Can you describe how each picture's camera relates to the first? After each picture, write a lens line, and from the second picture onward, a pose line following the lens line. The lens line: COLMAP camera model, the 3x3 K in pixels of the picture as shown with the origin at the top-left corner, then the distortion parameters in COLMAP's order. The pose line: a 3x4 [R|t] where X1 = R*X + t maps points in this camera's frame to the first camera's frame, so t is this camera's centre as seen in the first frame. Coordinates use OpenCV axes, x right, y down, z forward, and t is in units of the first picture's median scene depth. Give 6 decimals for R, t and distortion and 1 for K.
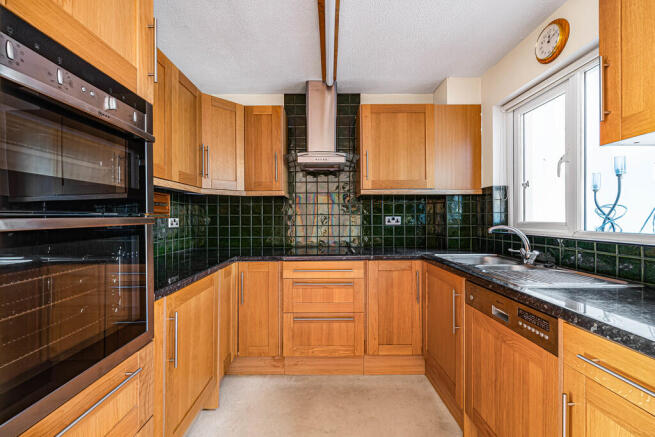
lens RADIAL K [[293.3, 0, 327.5], [0, 293.3, 218.5], [0, 0, 1]] dist [-0.009536, 0.000188]
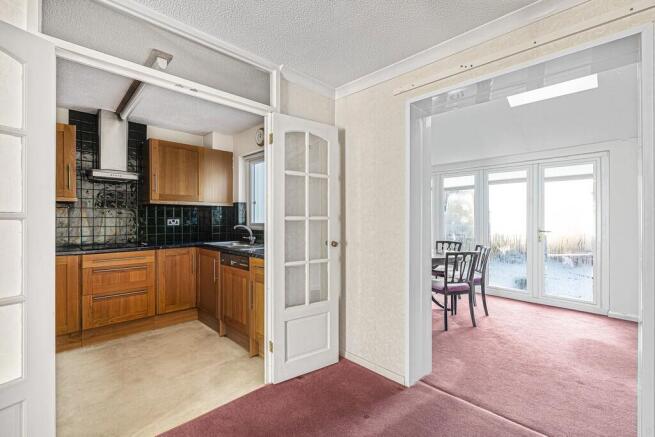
lens RADIAL K [[293.3, 0, 327.5], [0, 293.3, 218.5], [0, 0, 1]] dist [-0.009536, 0.000188]
pose [[0.727329, 0.006598, 0.686257, -0.239332], [-0.004180, 0.999978, -0.005185, -0.008096], [-0.686276, 0.000903, 0.727341, -0.619854]]
